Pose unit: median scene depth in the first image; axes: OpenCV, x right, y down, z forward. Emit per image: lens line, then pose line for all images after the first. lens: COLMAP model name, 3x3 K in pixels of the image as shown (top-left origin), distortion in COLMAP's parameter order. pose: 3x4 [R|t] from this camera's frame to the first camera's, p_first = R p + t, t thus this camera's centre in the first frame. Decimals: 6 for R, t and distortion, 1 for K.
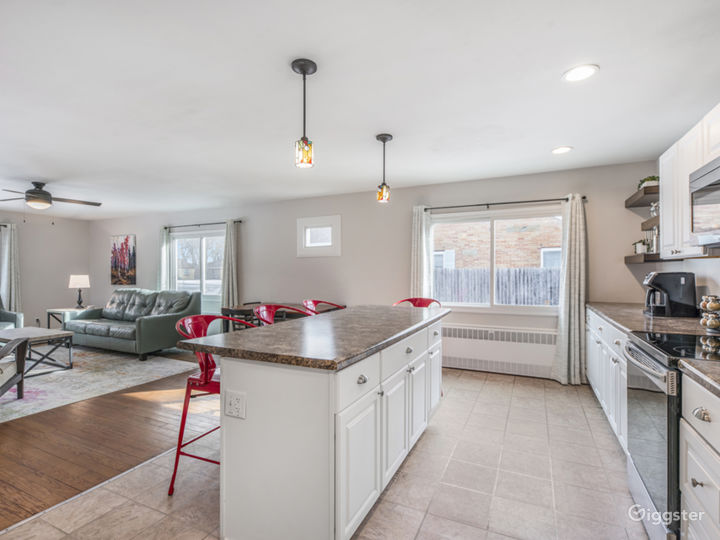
lens RADIAL K [[367.4, 0, 360.0], [0, 367.4, 270.0], [0, 0, 1]] dist [0.019627, -0.000106]
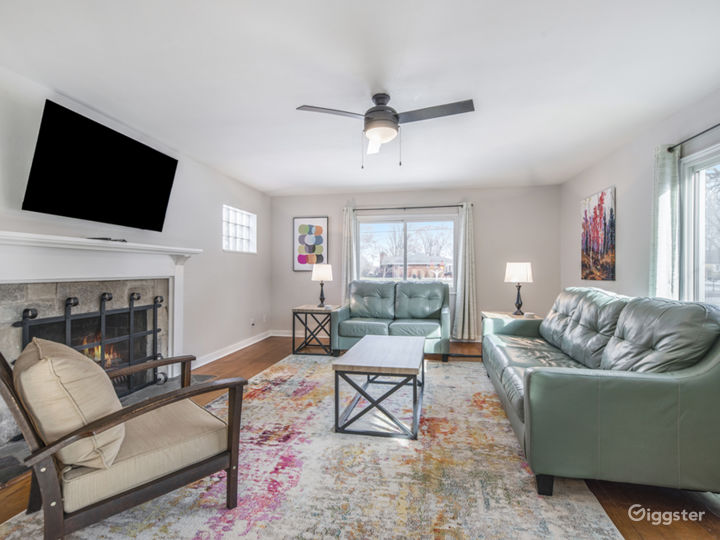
lens RADIAL K [[367.4, 0, 360.0], [0, 367.4, 270.0], [0, 0, 1]] dist [0.019627, -0.000106]
pose [[0.282630, 0.001673, -0.959227, -0.215237], [0.004426, 0.999986, 0.003048, 0.022678], [0.959219, -0.005107, 0.282619, 0.535110]]
